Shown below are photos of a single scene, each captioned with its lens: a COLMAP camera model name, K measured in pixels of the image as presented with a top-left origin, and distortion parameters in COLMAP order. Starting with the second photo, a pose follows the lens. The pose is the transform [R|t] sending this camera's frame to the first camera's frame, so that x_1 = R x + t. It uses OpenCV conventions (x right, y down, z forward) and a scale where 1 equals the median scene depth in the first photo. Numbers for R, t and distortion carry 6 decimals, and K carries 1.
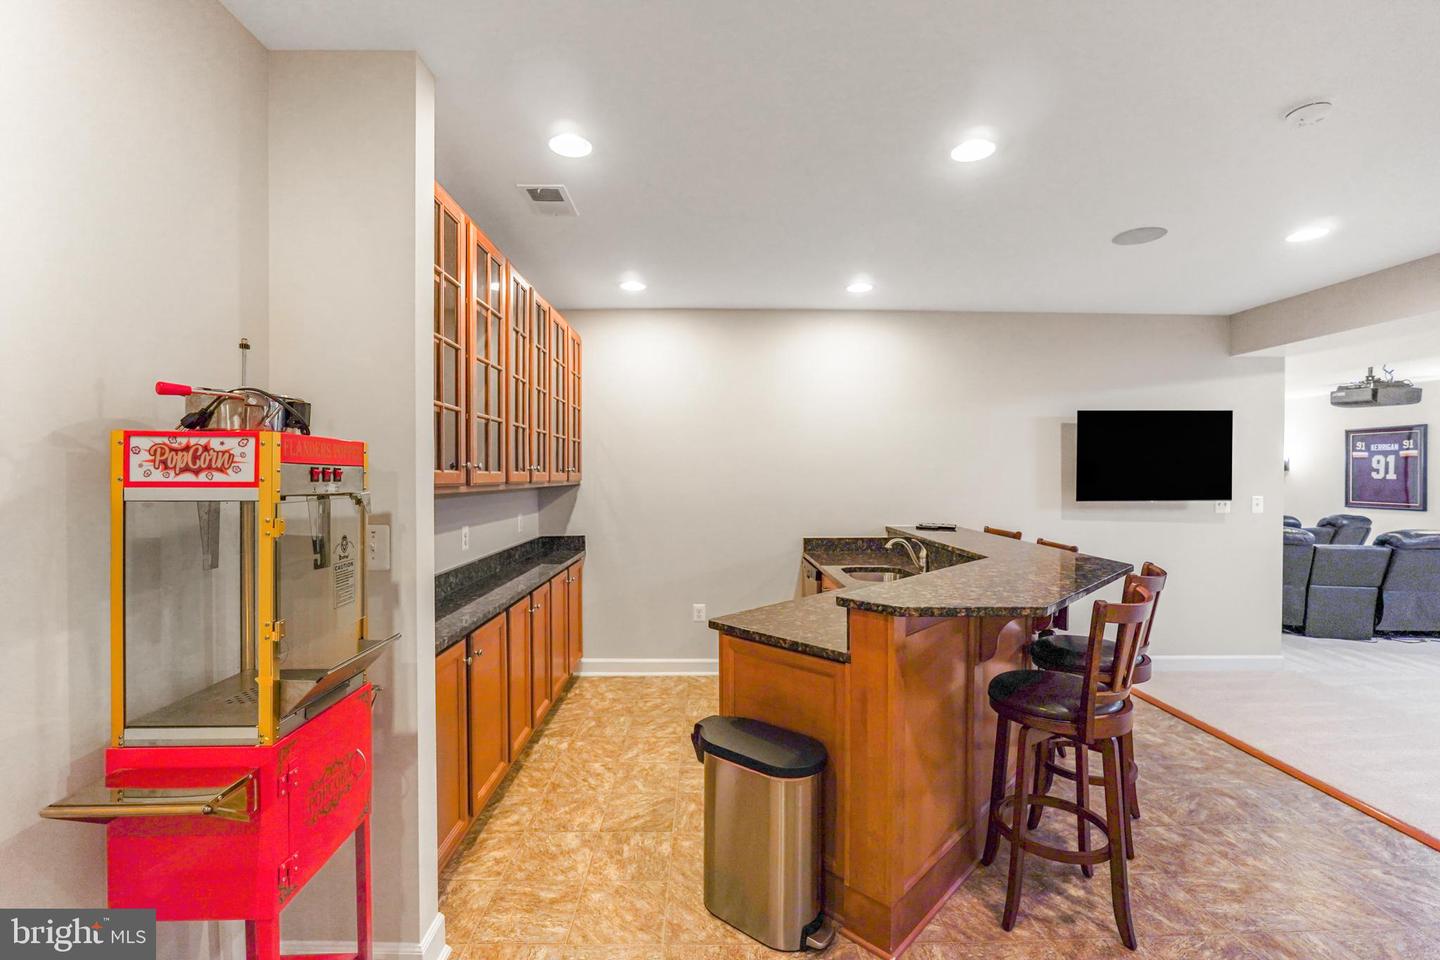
lens RADIAL K [[625.8, 0, 720.0], [0, 625.8, 480.0], [0, 0, 1]] dist [-0.018405, 0.000447]
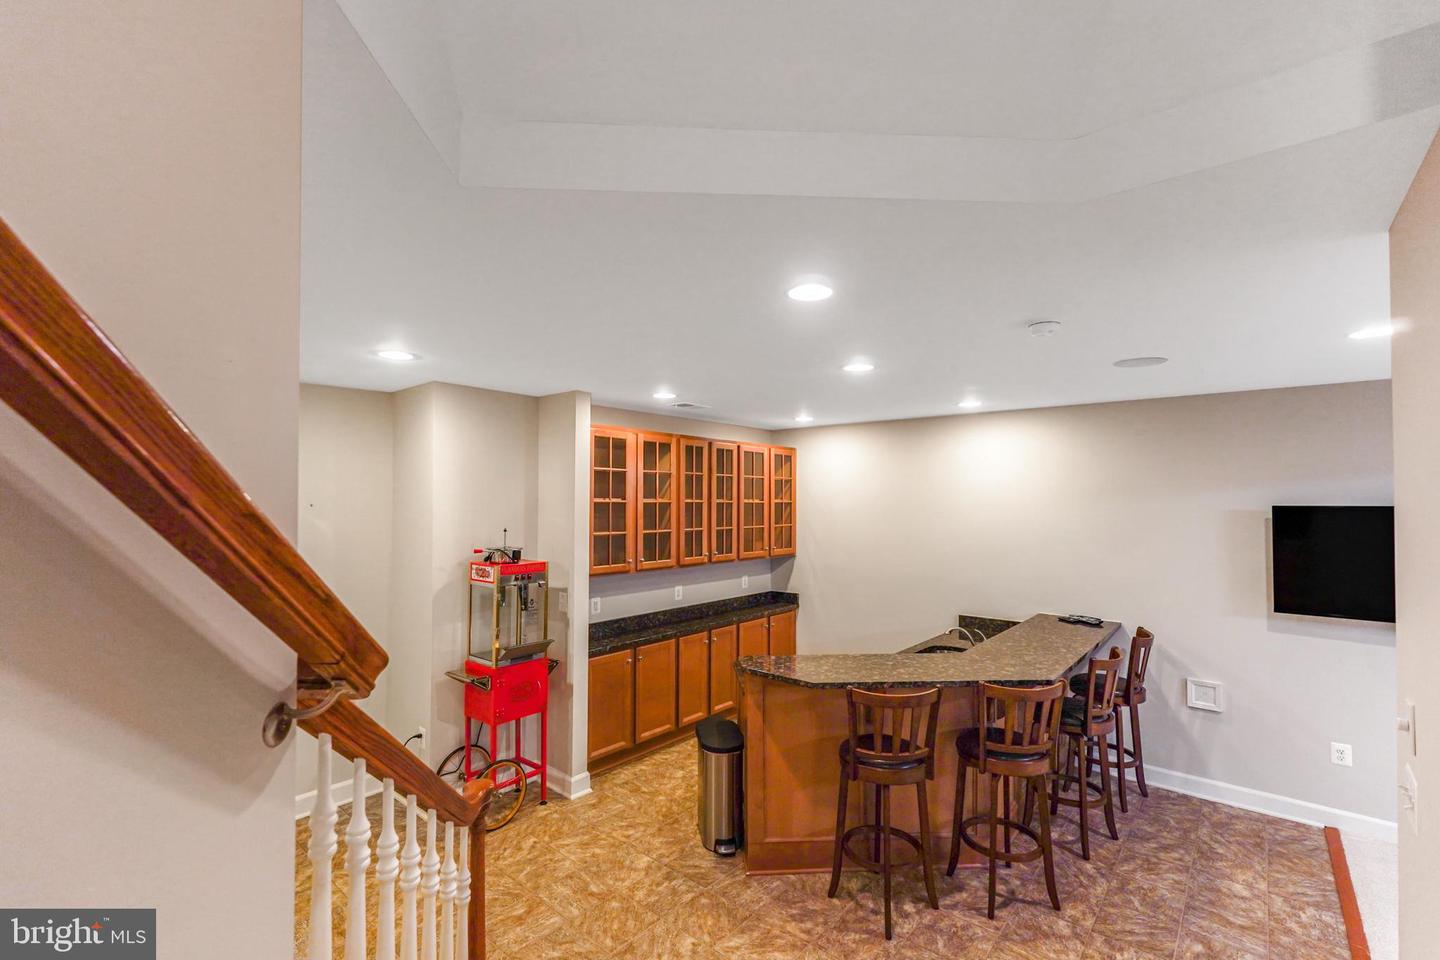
lens RADIAL K [[636.1, 0, 714.4], [0, 636.1, 485.0], [0, 0, 1]] dist [0.001091, 0.000392]
pose [[0.748465, -0.012429, -0.663057, 1.299269], [-0.011180, 0.999446, -0.031354, -0.233242], [0.663080, 0.030880, 0.747912, -0.392140]]
